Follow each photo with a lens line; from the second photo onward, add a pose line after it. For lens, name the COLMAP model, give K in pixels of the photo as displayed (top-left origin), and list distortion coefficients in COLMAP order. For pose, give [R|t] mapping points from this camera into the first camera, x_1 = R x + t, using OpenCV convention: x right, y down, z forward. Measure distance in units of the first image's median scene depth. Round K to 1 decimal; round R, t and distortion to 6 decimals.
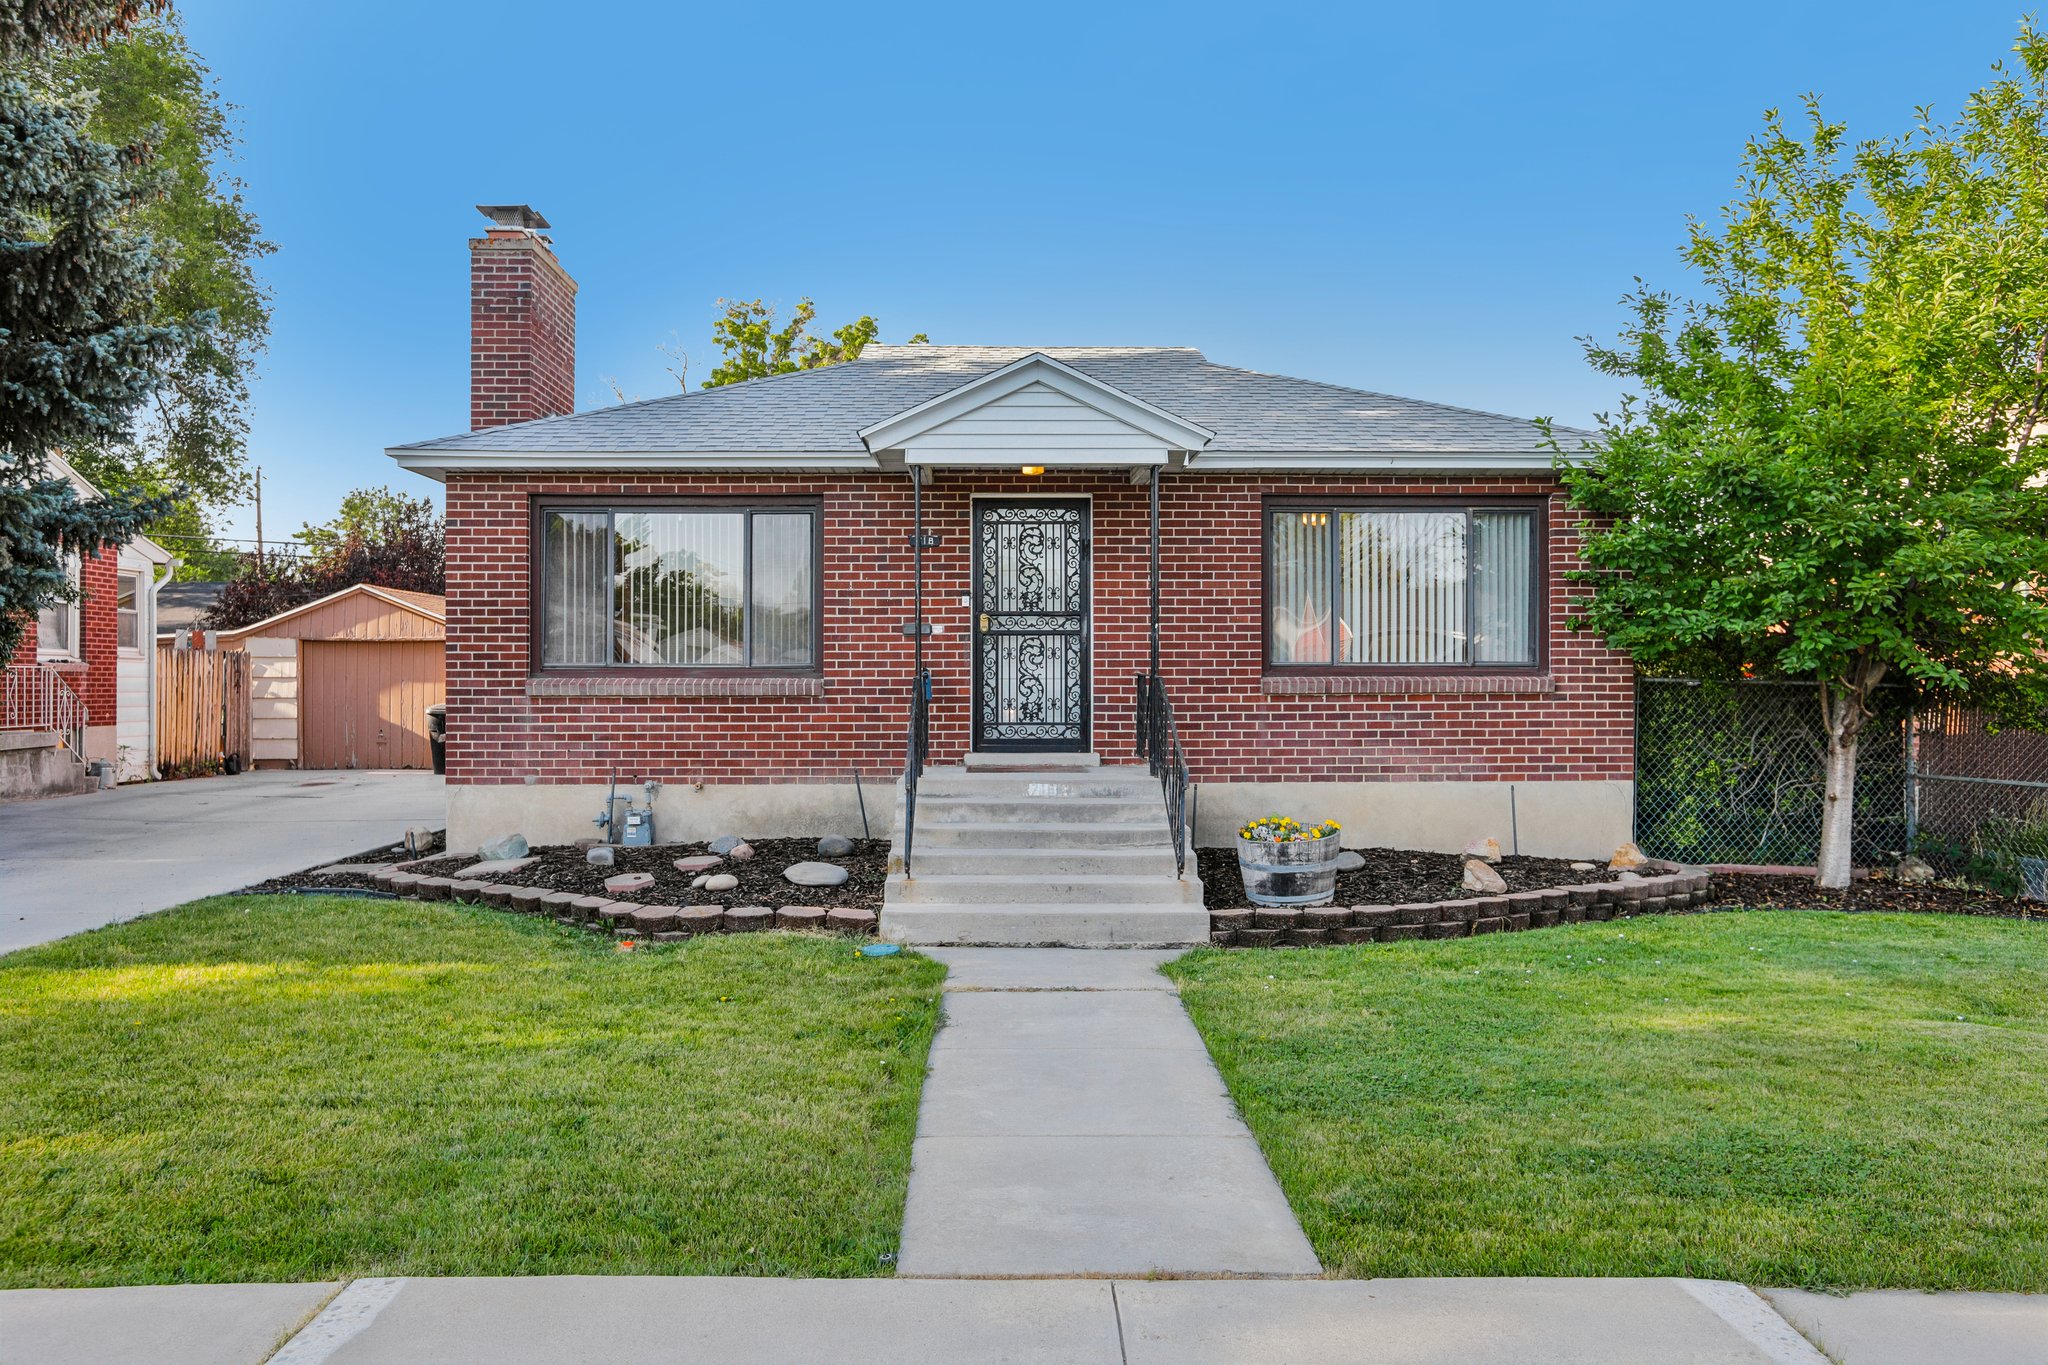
lens RADIAL K [[1455.1, 0, 1024.0], [0, 1455.1, 682.5], [0, 0, 1]] dist [-0.020352, 0.051587]
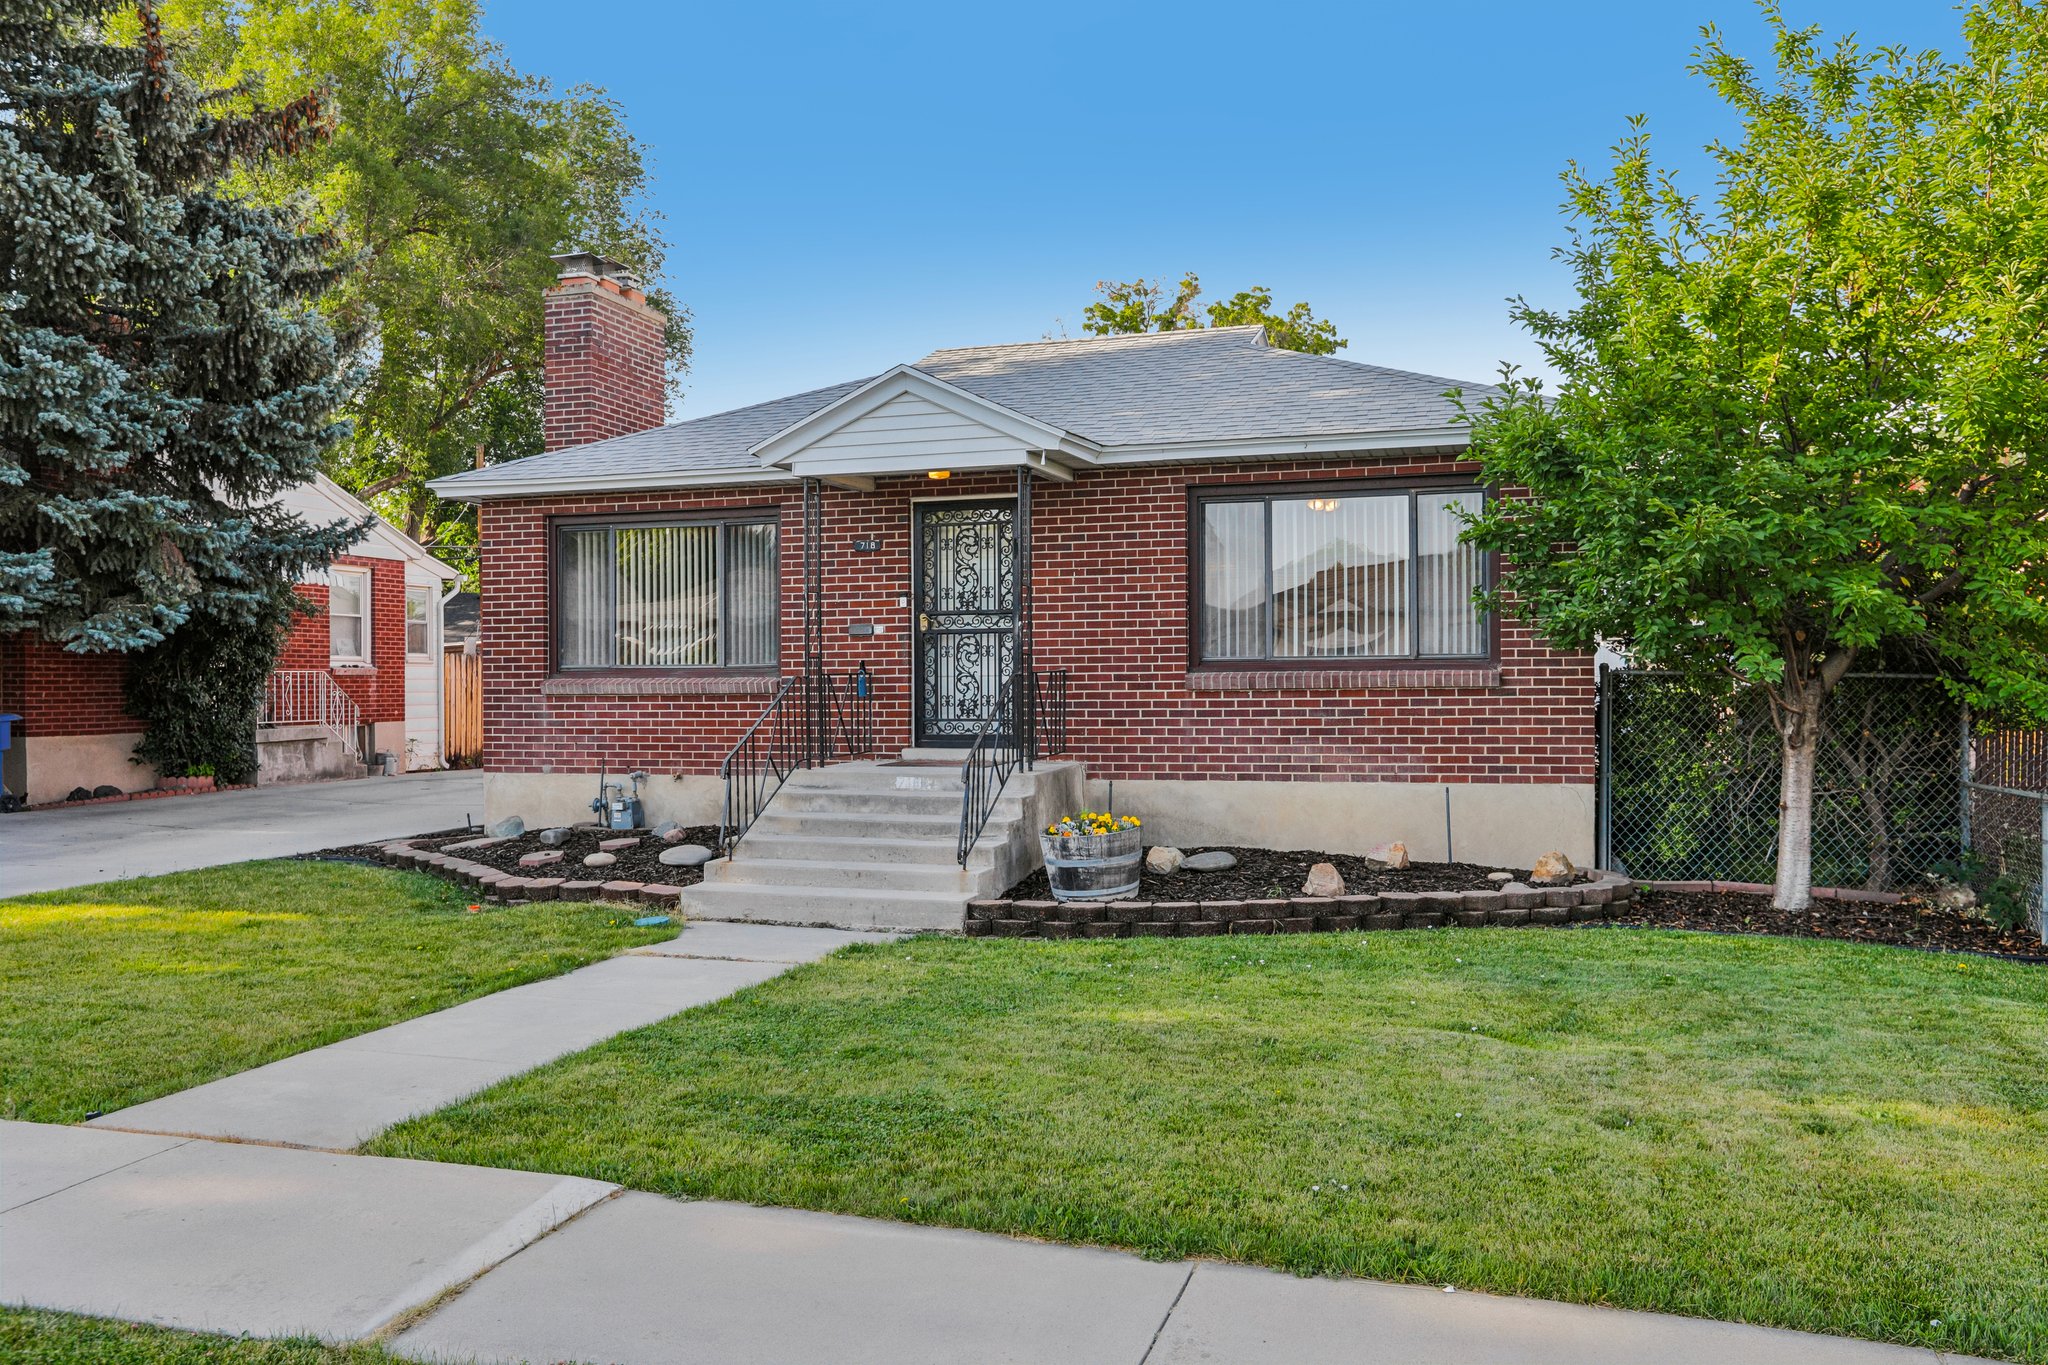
lens RADIAL K [[1569.9, 0, 1024.0], [0, 1569.9, 682.5], [0, 0, 1]] dist [0.004166, 0.001168]
pose [[0.946739, -0.005999, -0.321945, 0.400305], [0.006880, 0.999975, 0.001600, 0.000415], [0.321928, -0.003730, 0.946757, -0.035487]]
